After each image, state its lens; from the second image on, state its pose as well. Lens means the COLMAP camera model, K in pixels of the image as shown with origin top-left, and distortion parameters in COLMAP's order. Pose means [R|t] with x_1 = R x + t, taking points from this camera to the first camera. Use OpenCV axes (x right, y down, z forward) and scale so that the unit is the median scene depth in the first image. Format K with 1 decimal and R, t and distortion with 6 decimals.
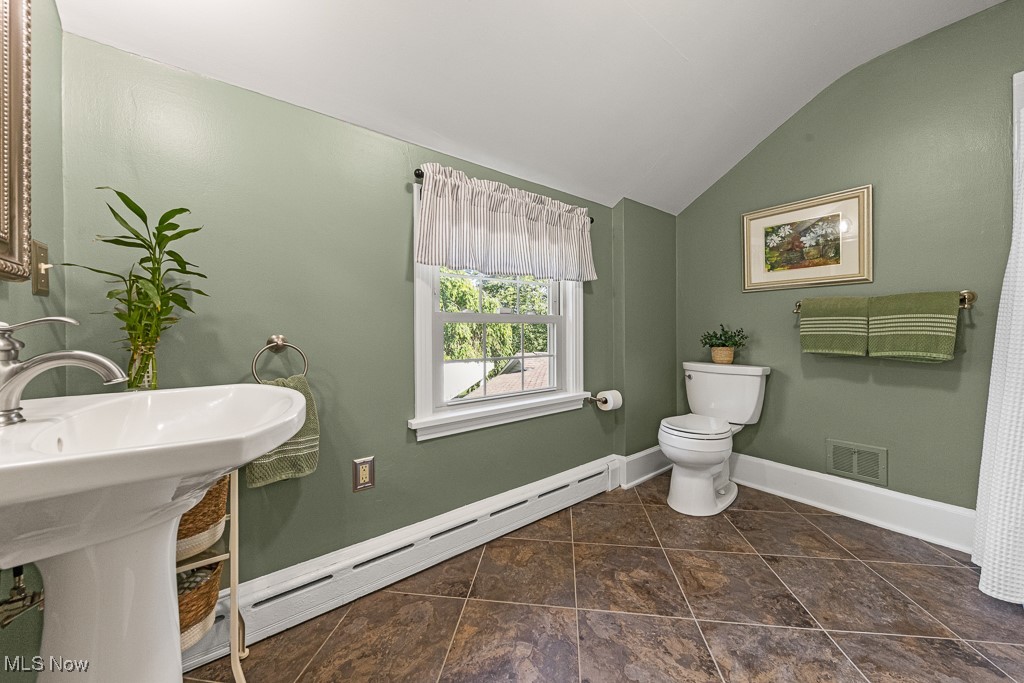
lens RADIAL K [[359.4, 0, 513.9], [0, 359.4, 331.4], [0, 0, 1]] dist [0.000910, 0.000014]
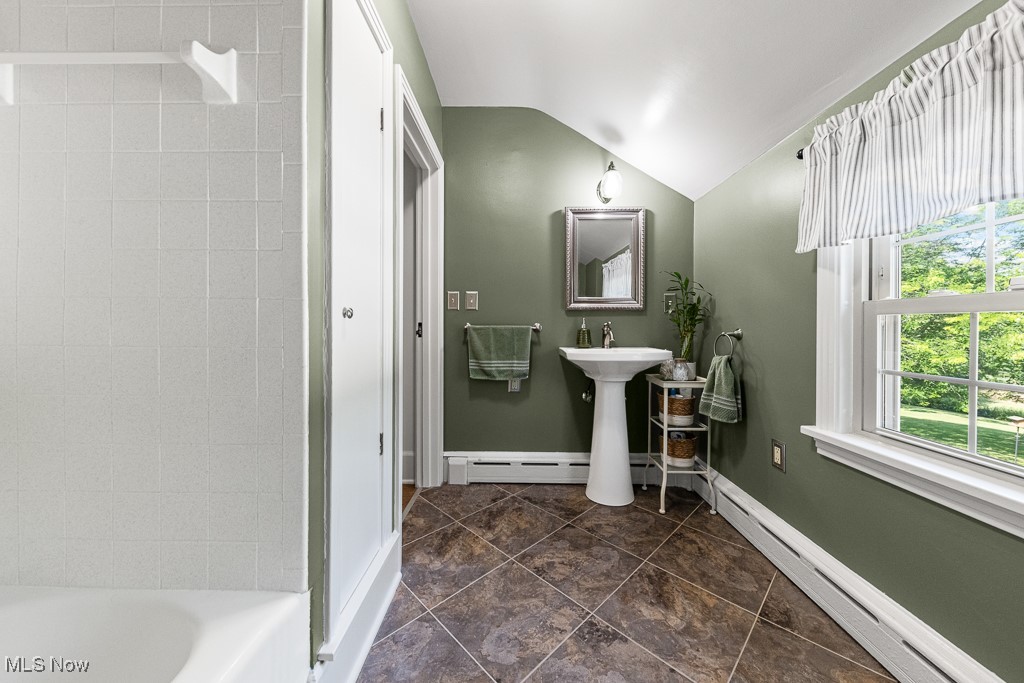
lens RADIAL K [[359.4, 0, 512.7], [0, 359.4, 331.9], [0, 0, 1]] dist [0.000910, 0.000014]
pose [[-0.620404, 0.020656, -0.784010, 1.058207], [0.004838, 0.999735, 0.022510, -0.014068], [0.784268, 0.010172, -0.620339, 1.165713]]
